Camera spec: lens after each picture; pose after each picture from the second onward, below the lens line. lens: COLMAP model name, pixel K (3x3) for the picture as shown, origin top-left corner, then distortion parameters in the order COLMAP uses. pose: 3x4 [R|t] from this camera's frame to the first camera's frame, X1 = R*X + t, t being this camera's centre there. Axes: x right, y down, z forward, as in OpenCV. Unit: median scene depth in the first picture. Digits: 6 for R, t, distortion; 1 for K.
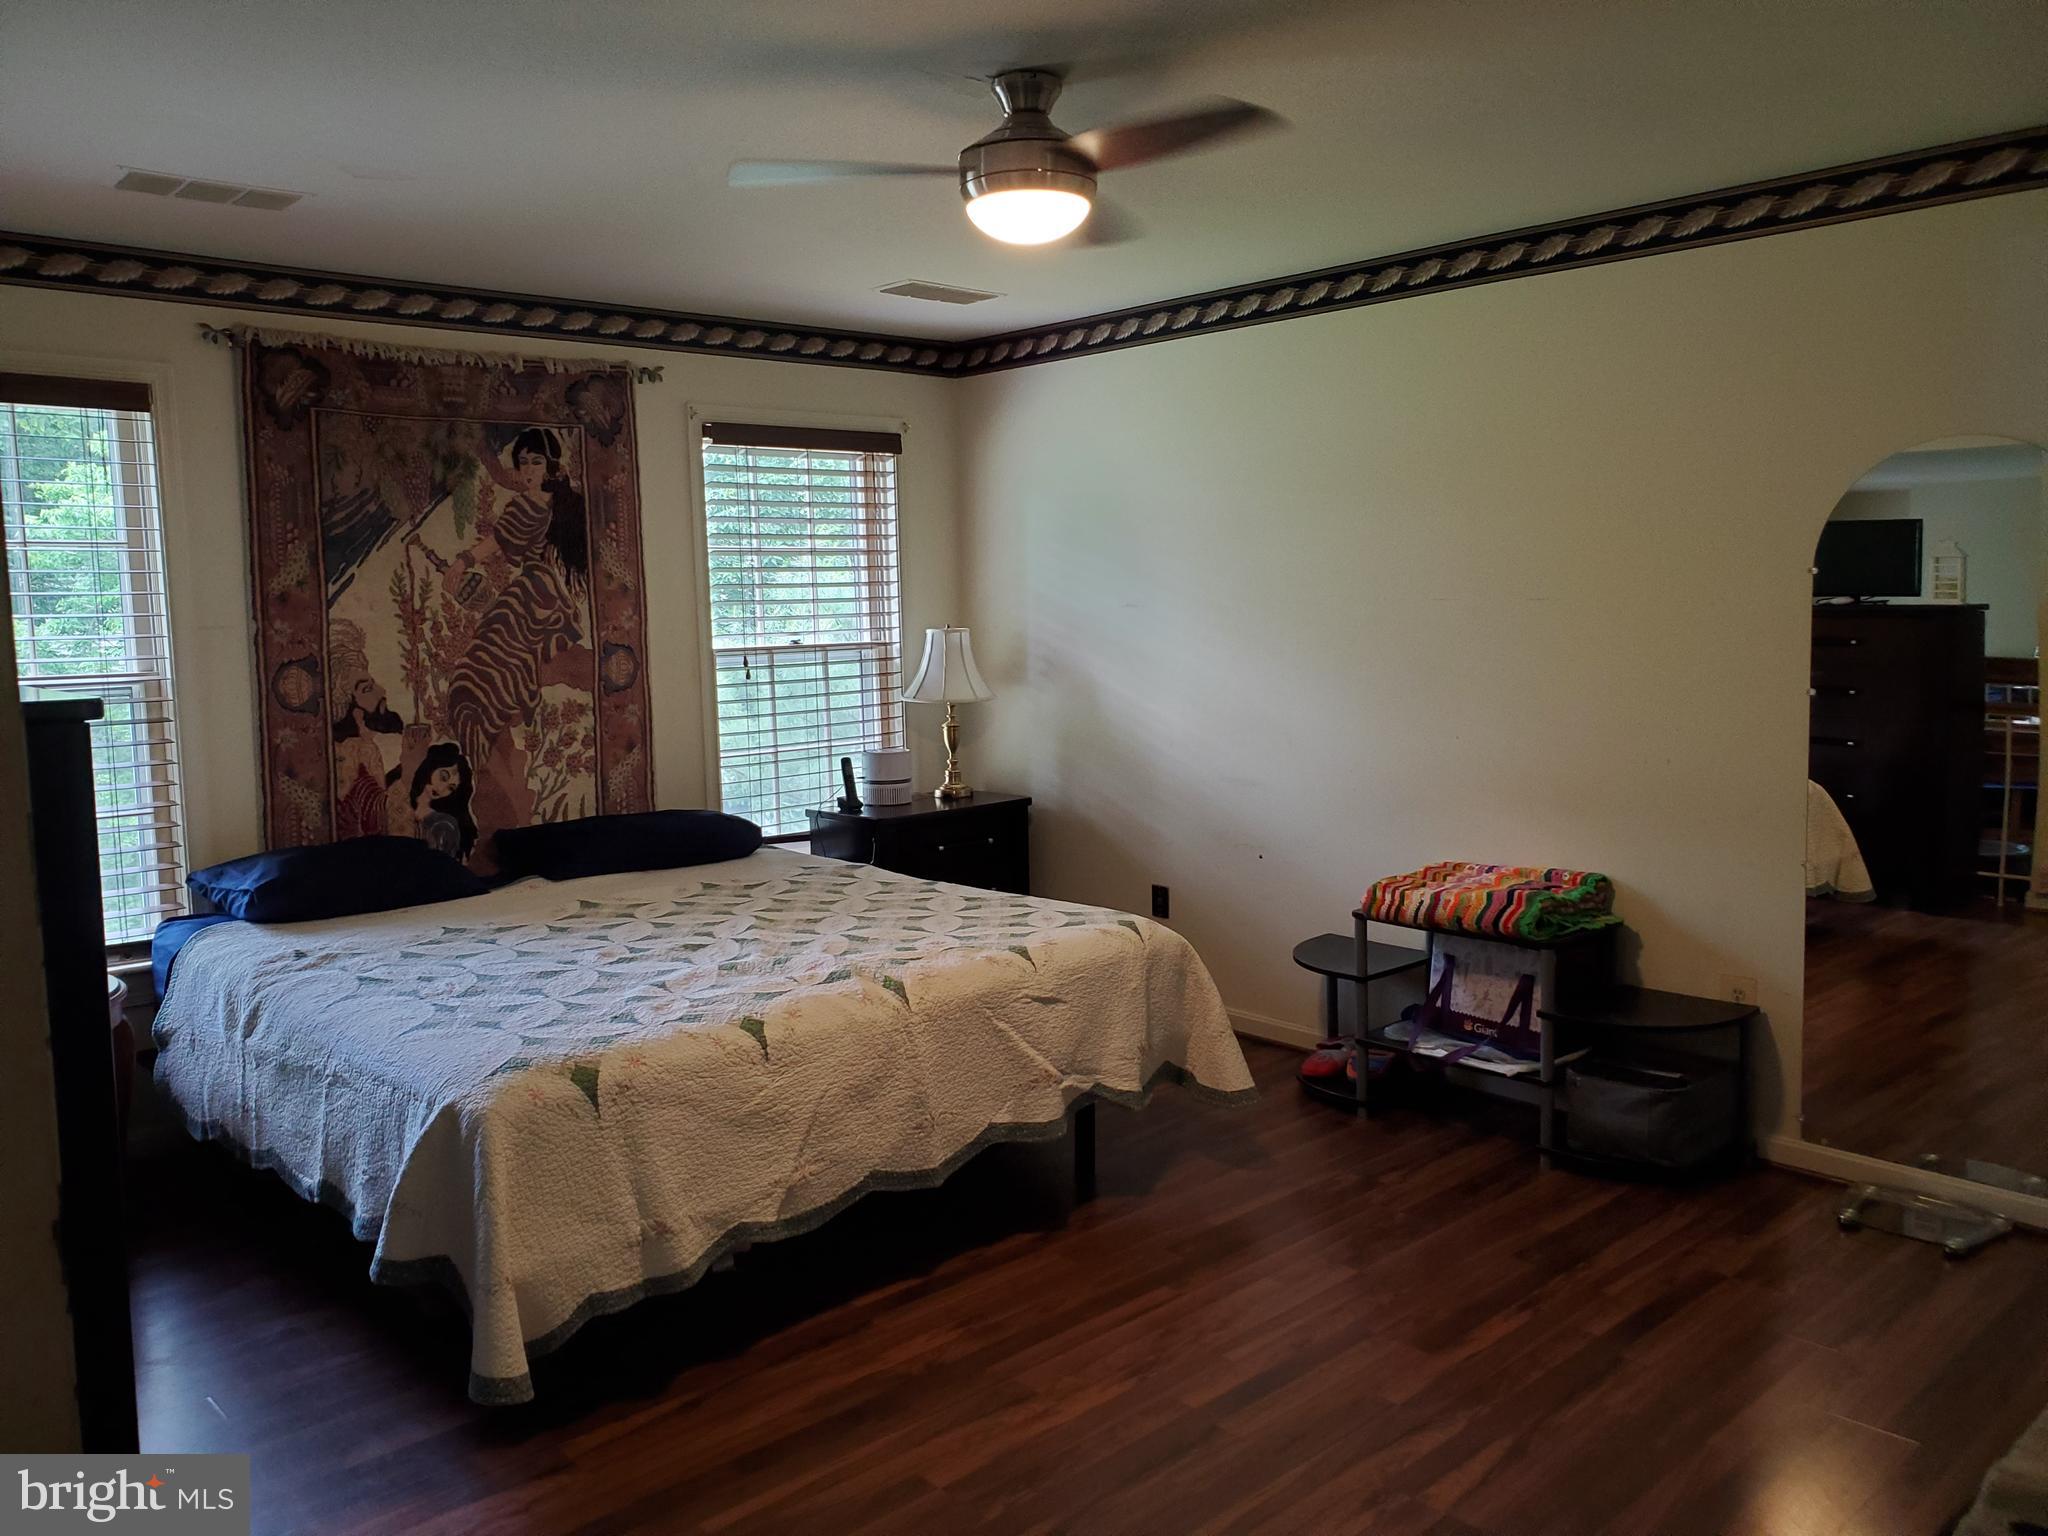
lens RADIAL K [[1605.3, 0, 1012.9], [0, 1605.3, 753.3], [0, 0, 1]] dist [0.013893, 0.030604]
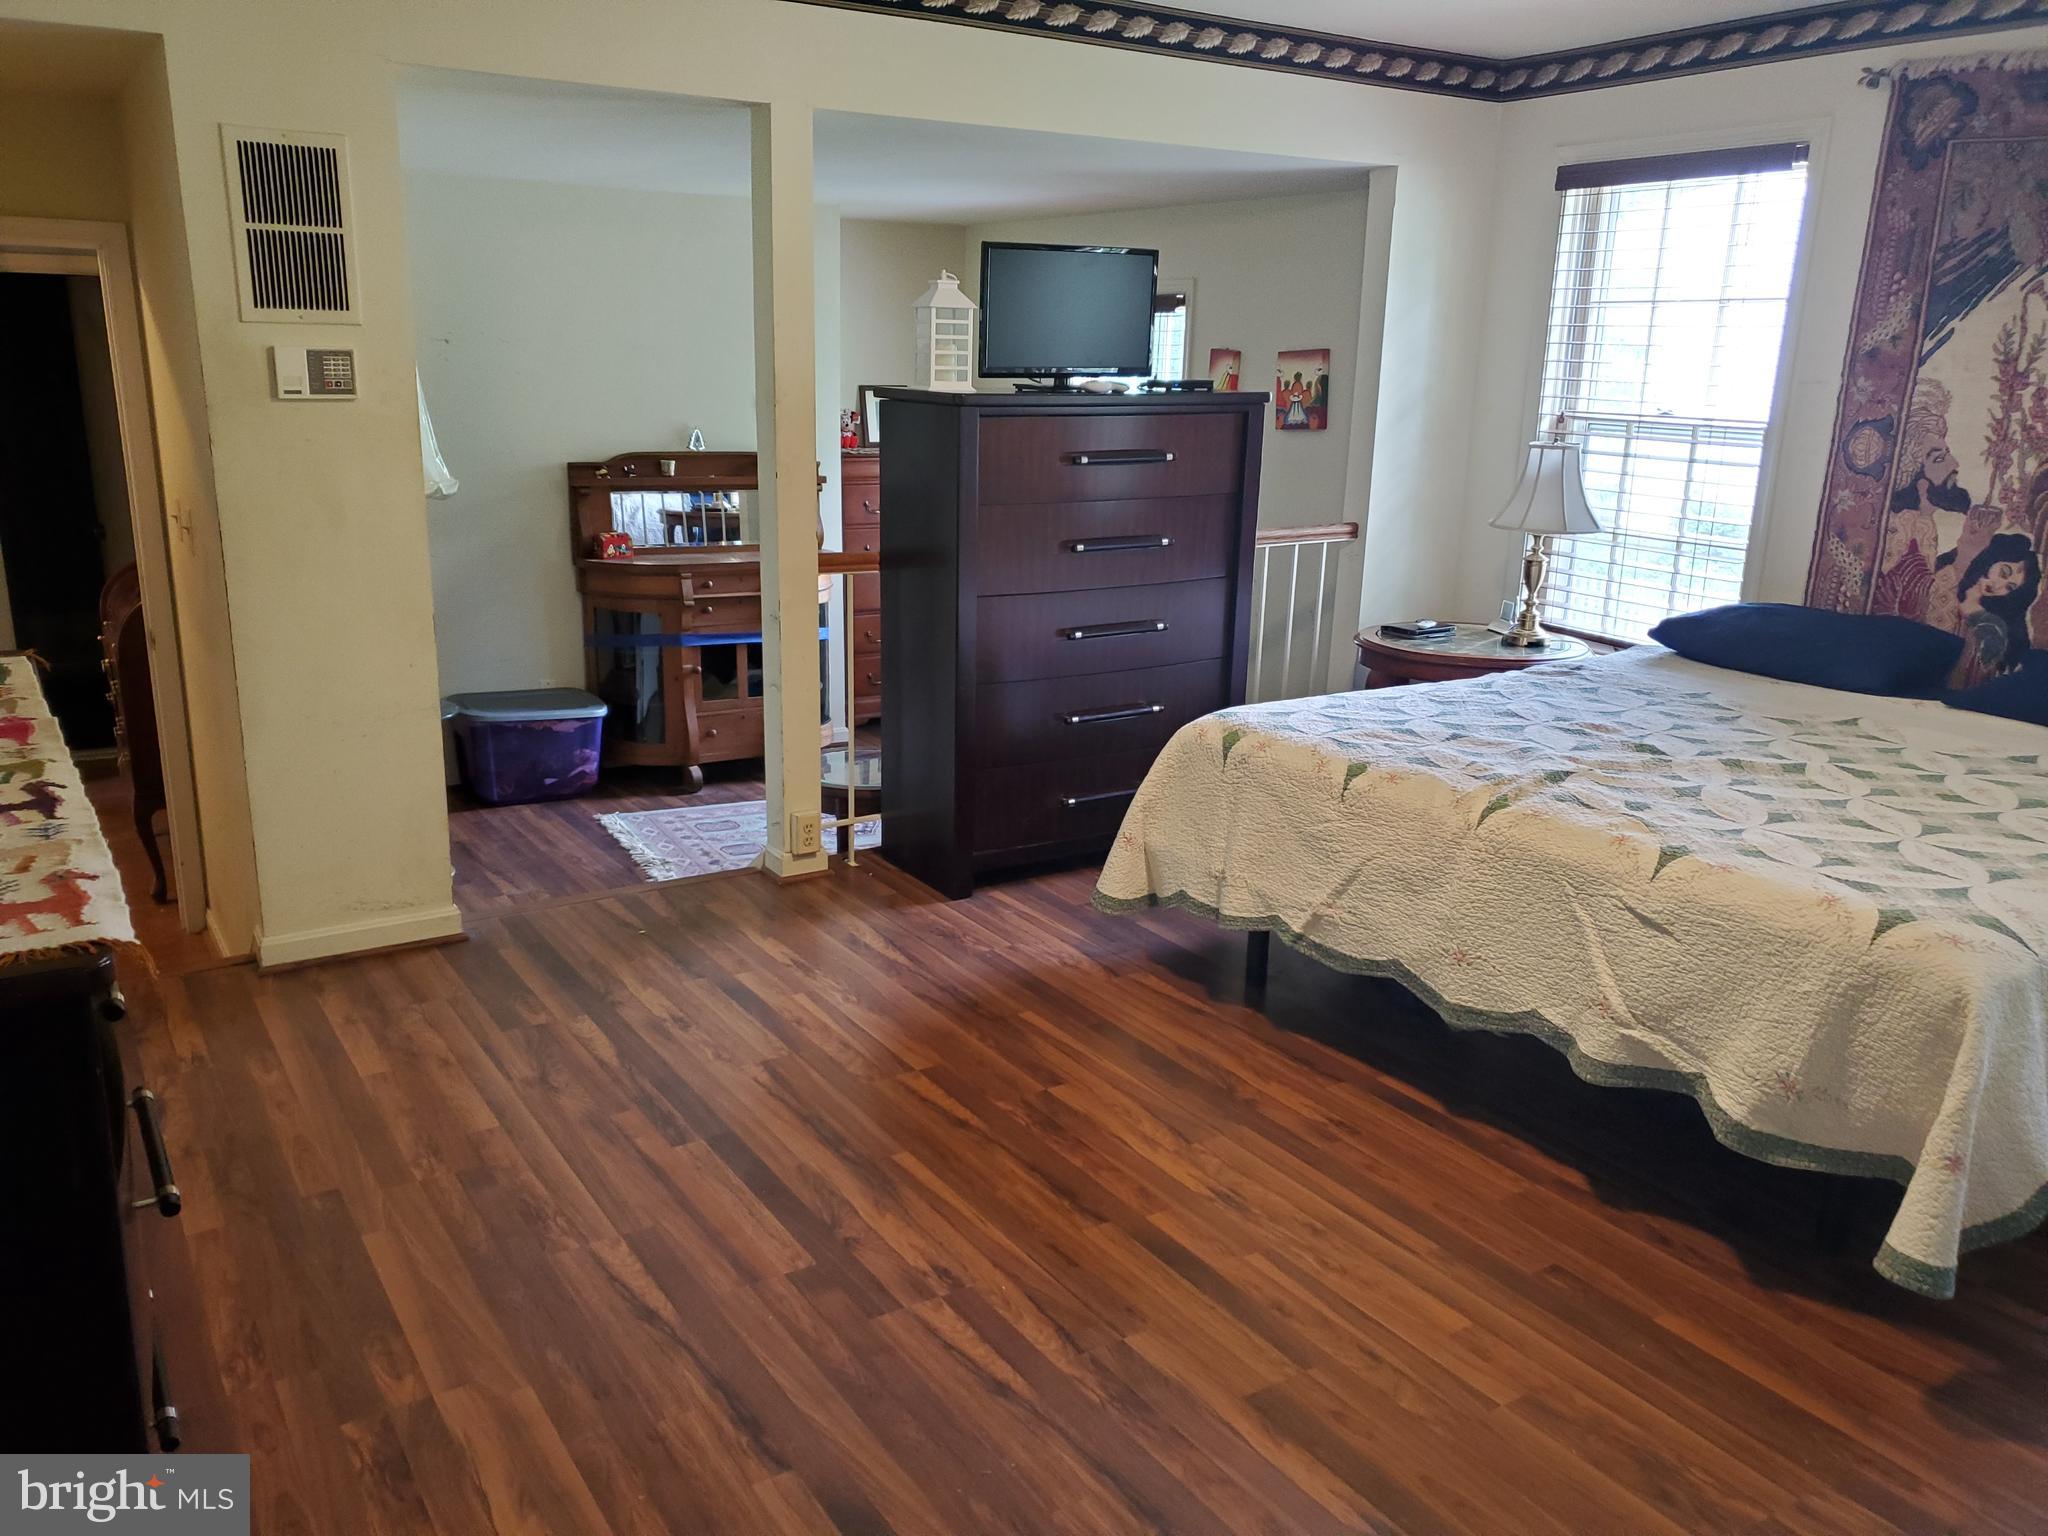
lens RADIAL K [[1605.3, 0, 1013.0], [0, 1605.3, 787.7], [0, 0, 1]] dist [0.013893, 0.030604]
pose [[-0.173929, 0.279323, -0.944313, 0.627751], [-0.117480, 0.946195, 0.301518, -0.080576], [0.977726, 0.163381, -0.131756, 0.647892]]
